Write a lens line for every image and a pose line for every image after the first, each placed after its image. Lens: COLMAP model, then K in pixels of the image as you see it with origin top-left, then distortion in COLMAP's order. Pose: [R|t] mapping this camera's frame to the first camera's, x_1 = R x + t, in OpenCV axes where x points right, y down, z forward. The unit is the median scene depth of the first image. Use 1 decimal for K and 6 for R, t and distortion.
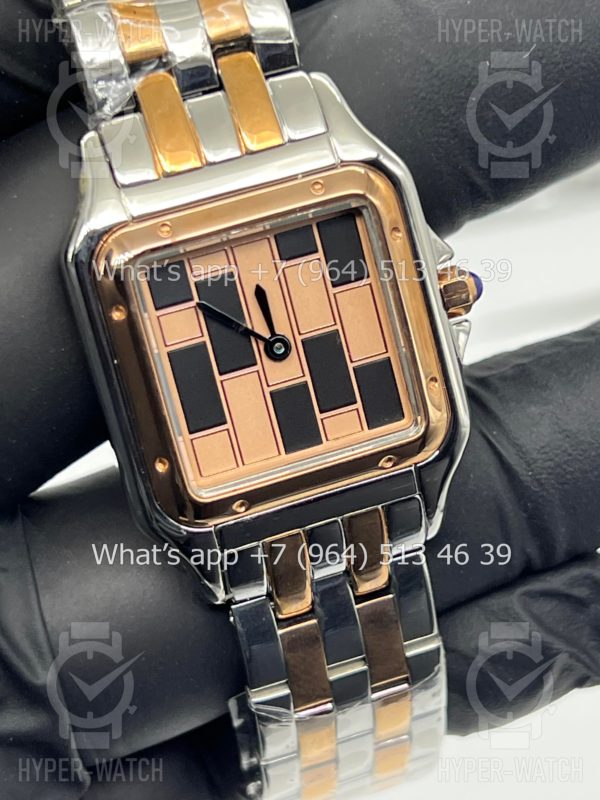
lens RADIAL K [[1814.5, 0, 300.0], [0, 1814.5, 400.0], [0, 0, 1]] dist [0.134837, 0.323683]
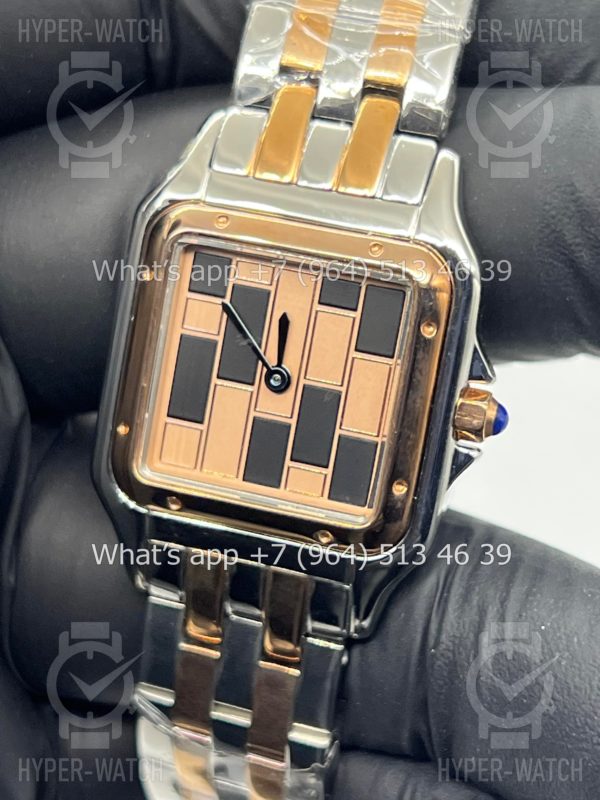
lens RADIAL K [[1814.5, 0, 300.0], [0, 1814.5, 400.0], [0, 0, 1]] dist [0.134837, 0.323683]
pose [[0.817028, 0.445307, -0.366288, 0.362587], [-0.460214, 0.886341, 0.051015, -0.074534], [0.347373, 0.126890, 0.929102, 0.083462]]
